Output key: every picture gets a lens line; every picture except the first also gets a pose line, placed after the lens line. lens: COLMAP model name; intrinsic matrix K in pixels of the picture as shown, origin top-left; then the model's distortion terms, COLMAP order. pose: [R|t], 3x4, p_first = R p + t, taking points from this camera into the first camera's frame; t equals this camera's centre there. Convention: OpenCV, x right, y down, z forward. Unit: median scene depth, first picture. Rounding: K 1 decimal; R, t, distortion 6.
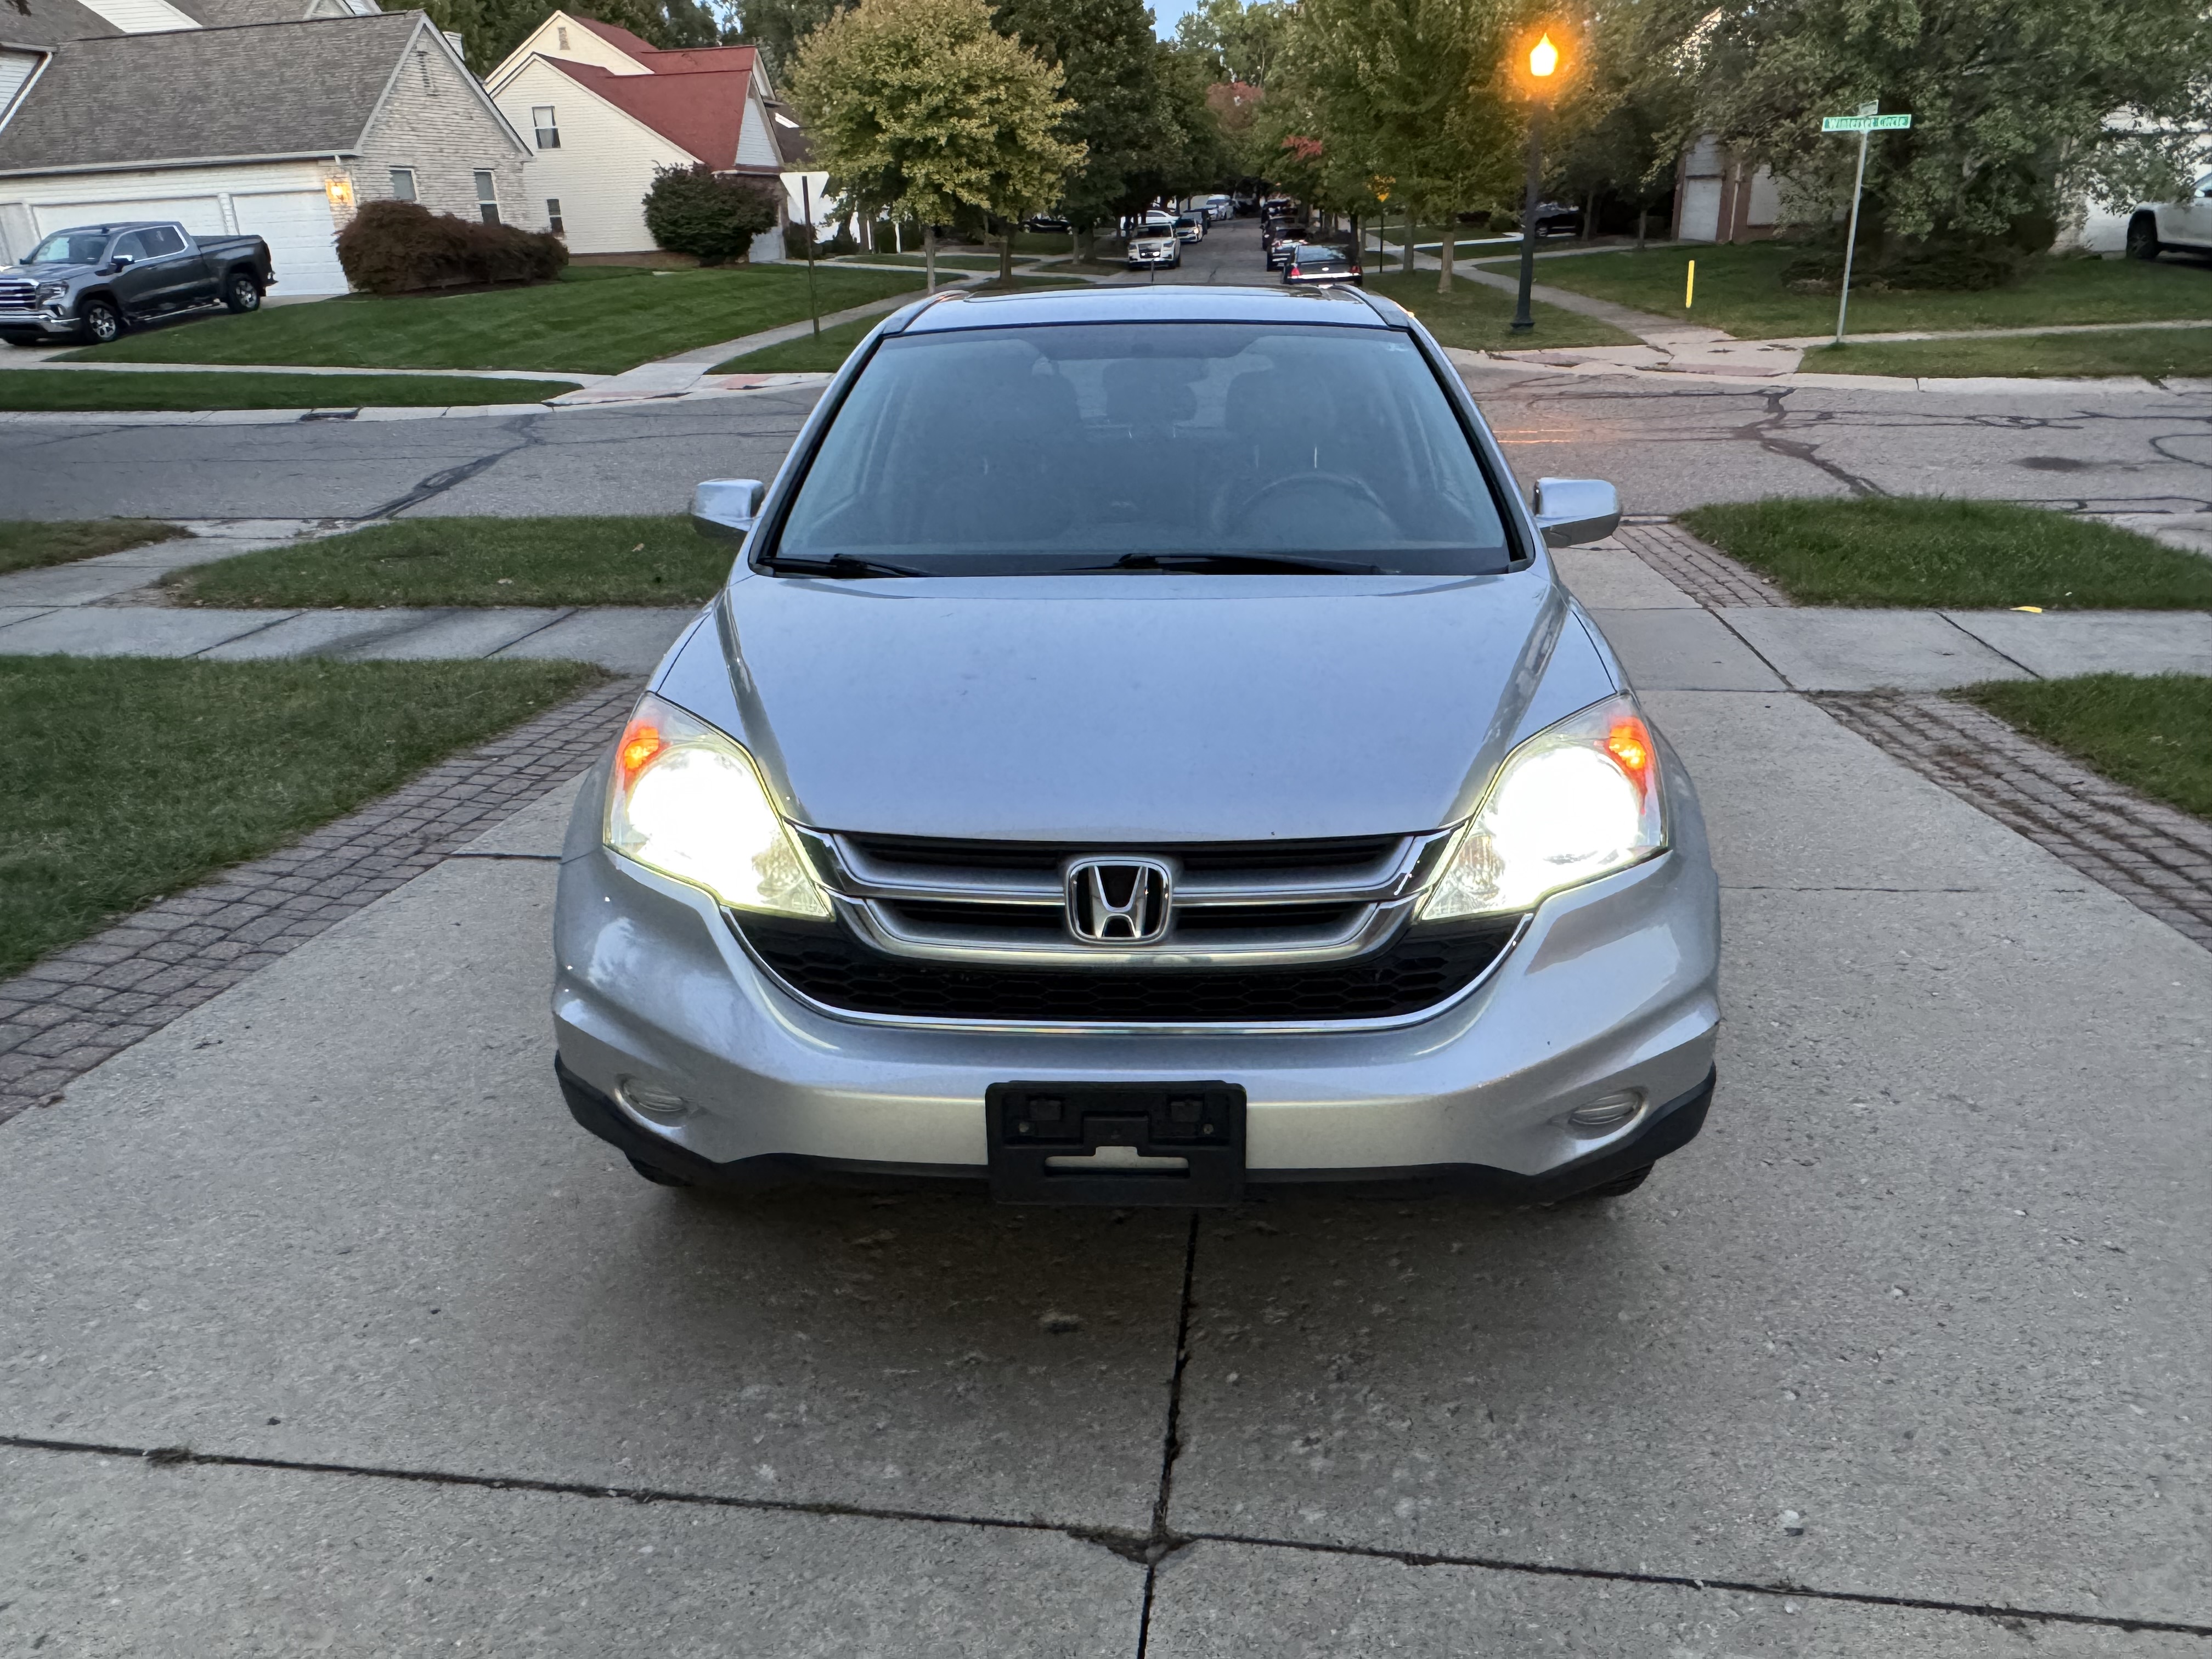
lens RADIAL K [[1489.8, 0, 1100.3], [0, 1489.8, 814.5], [0, 0, 1]] dist [-0.006680, 0.003709]
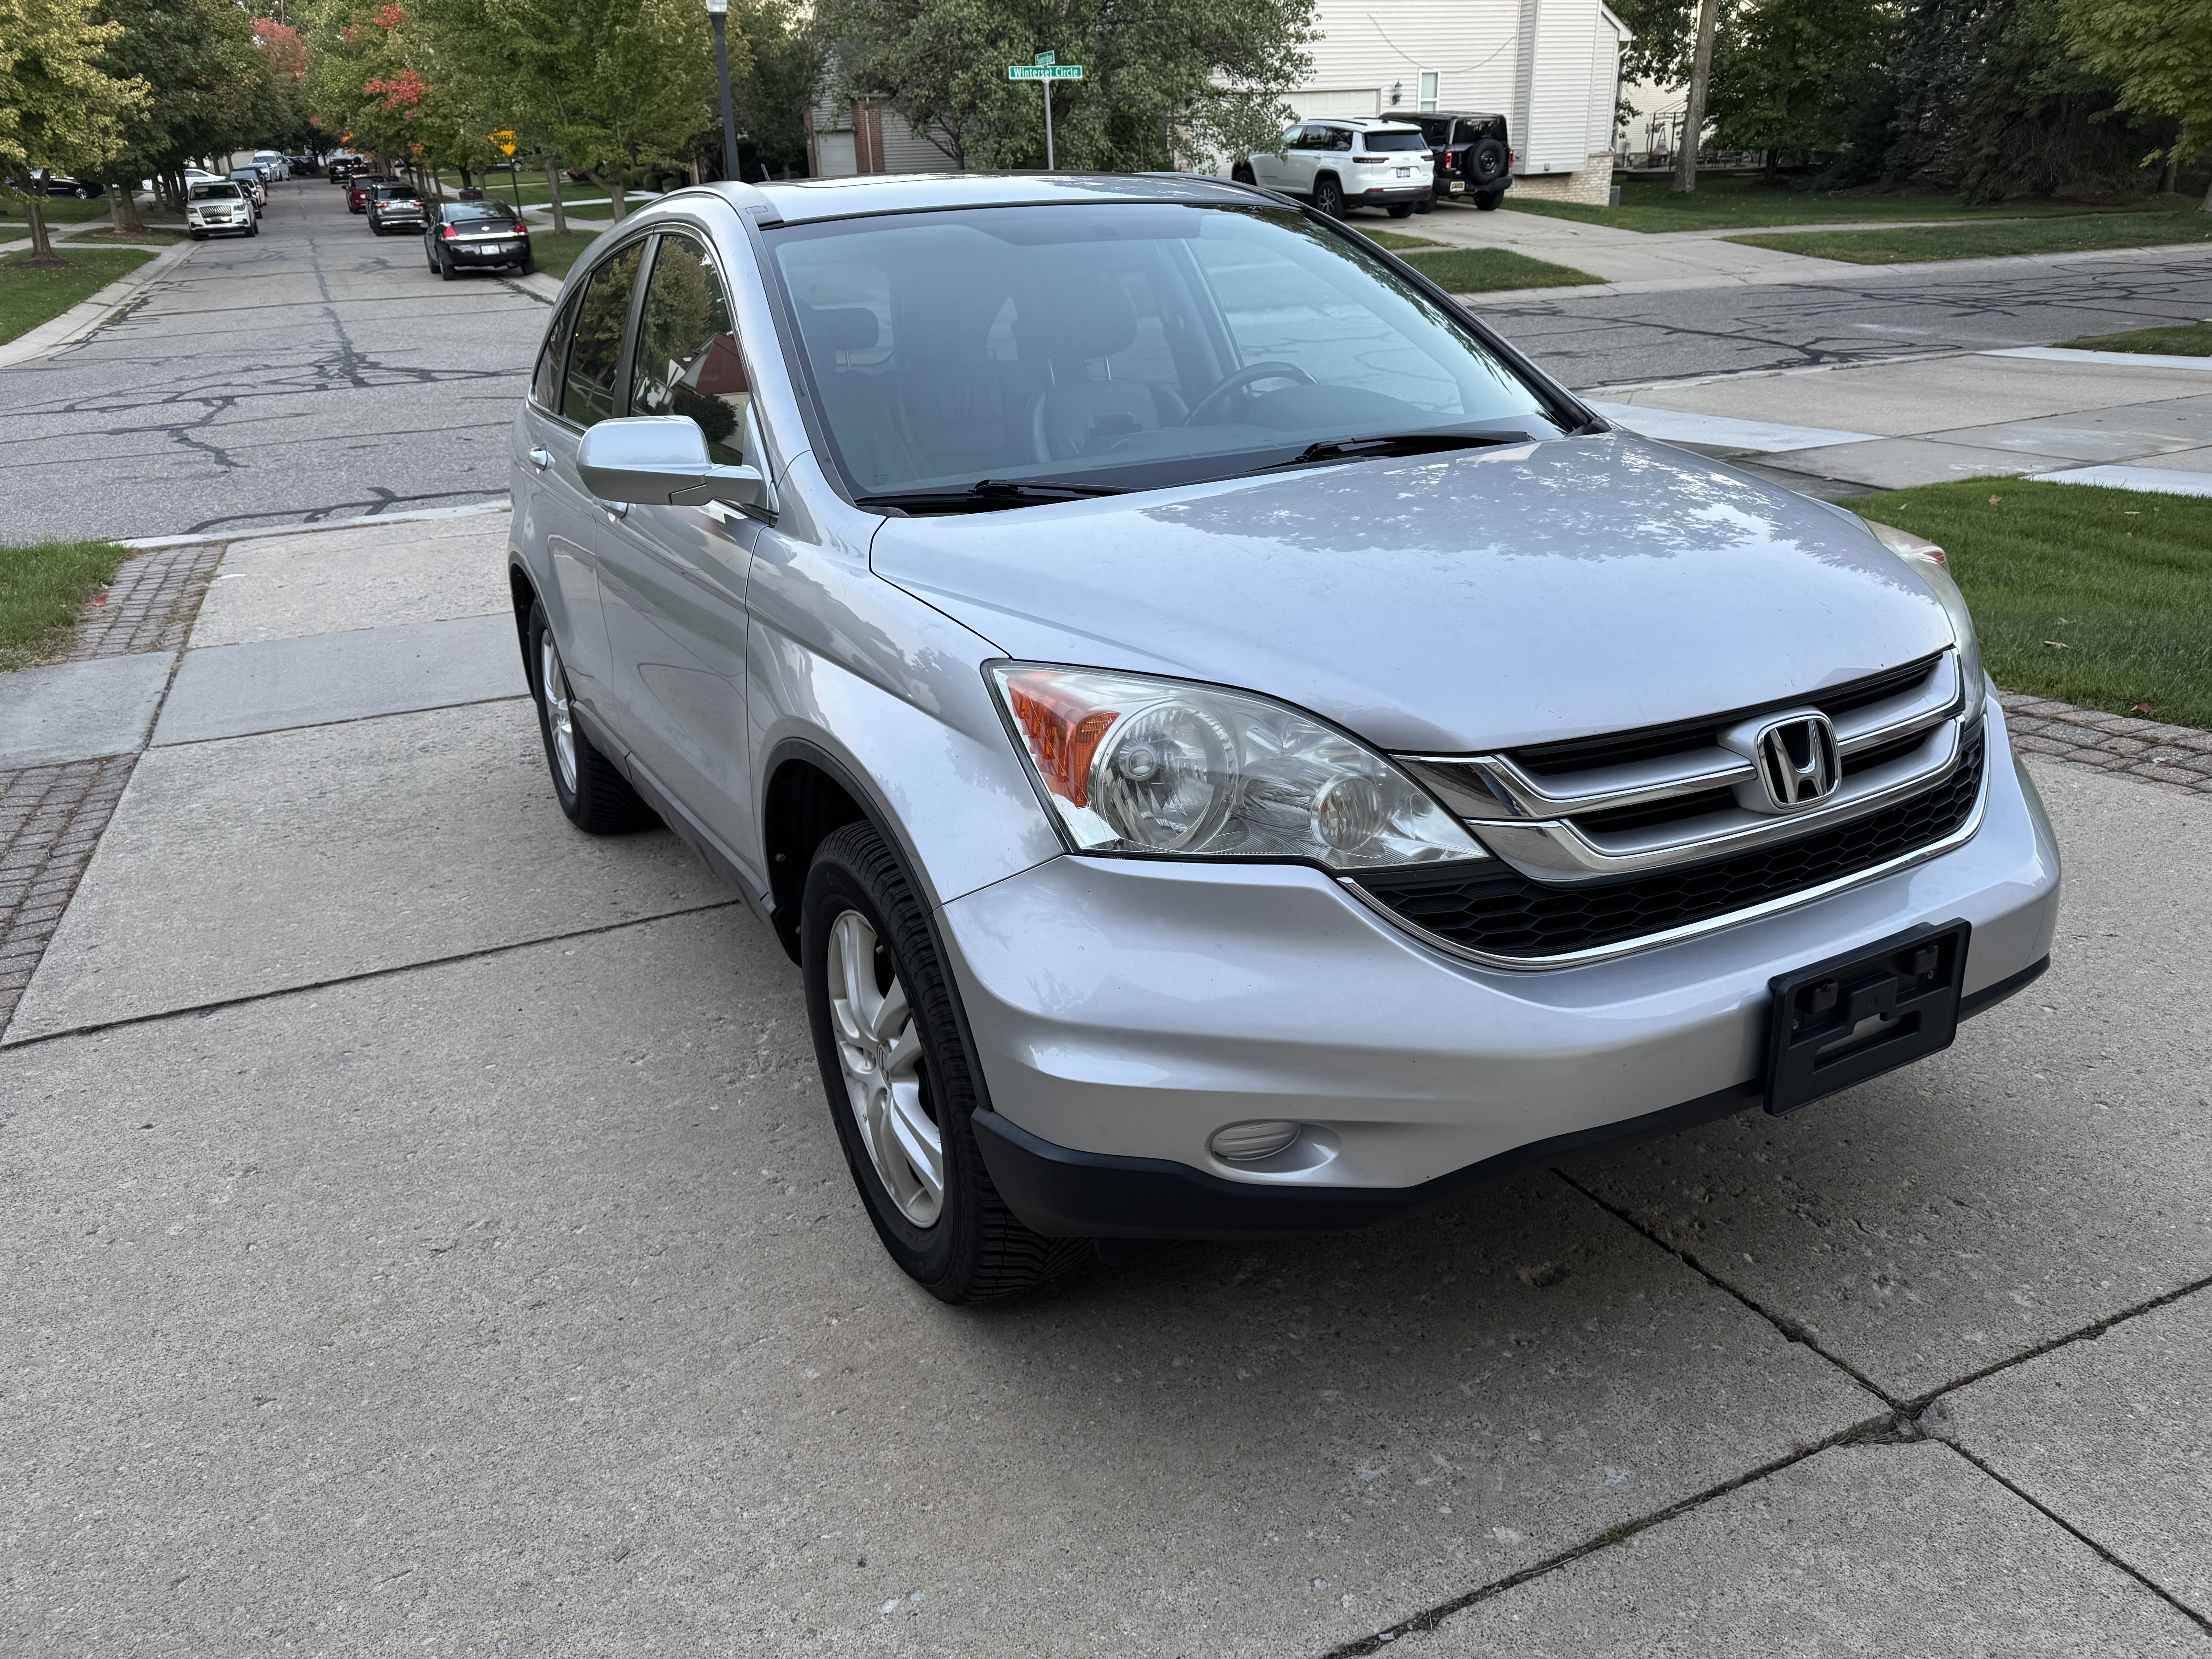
lens RADIAL K [[1549.8, 0, 1107.1], [0, 1549.8, 827.4], [0, 0, 1]] dist [0.021006, -0.023499]
pose [[0.857815, -0.200191, 0.473367, -0.049964], [0.193645, 0.979038, 0.063129, -0.002790], [-0.476083, 0.037512, 0.878600, 0.021912]]
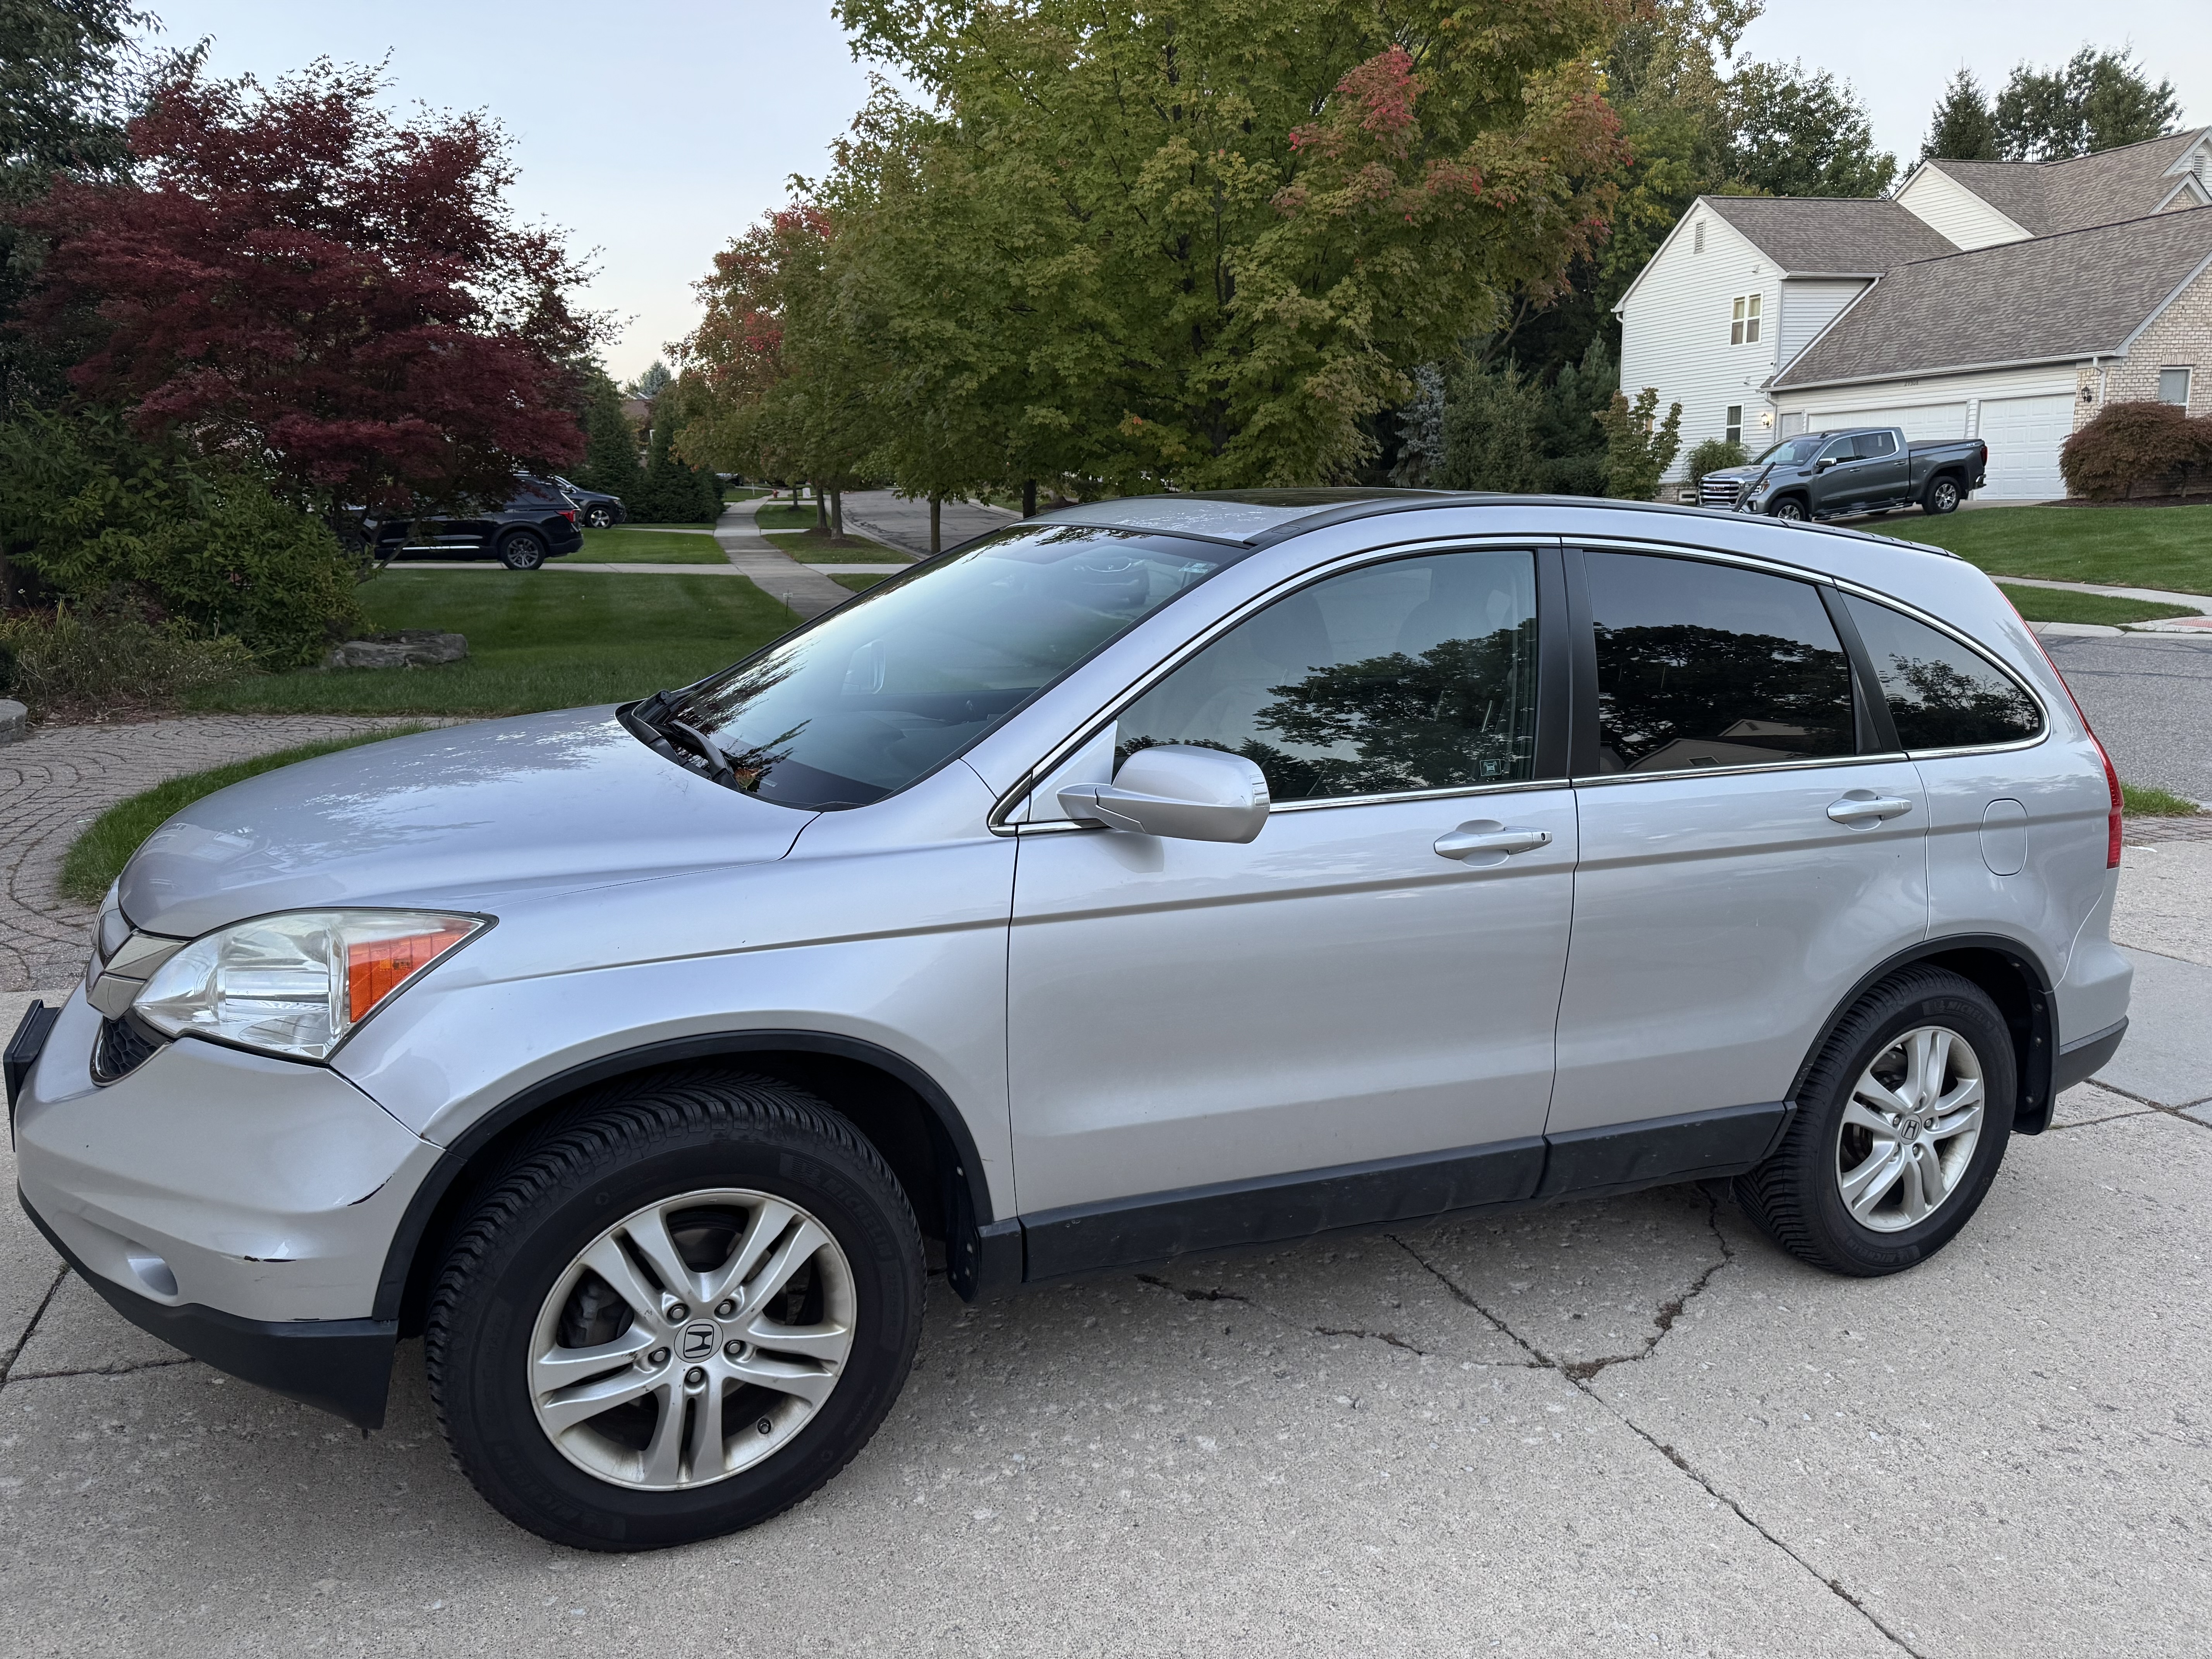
lens RADIAL K [[1549.8, 0, 1108.0], [0, 1549.8, 837.9], [0, 0, 1]] dist [0.021006, -0.023499]
pose [[0.477862, 0.212568, -0.852328, 0.098367], [-0.314614, 0.947330, 0.059872, -0.022499], [0.820162, 0.239543, 0.519570, 0.060682]]
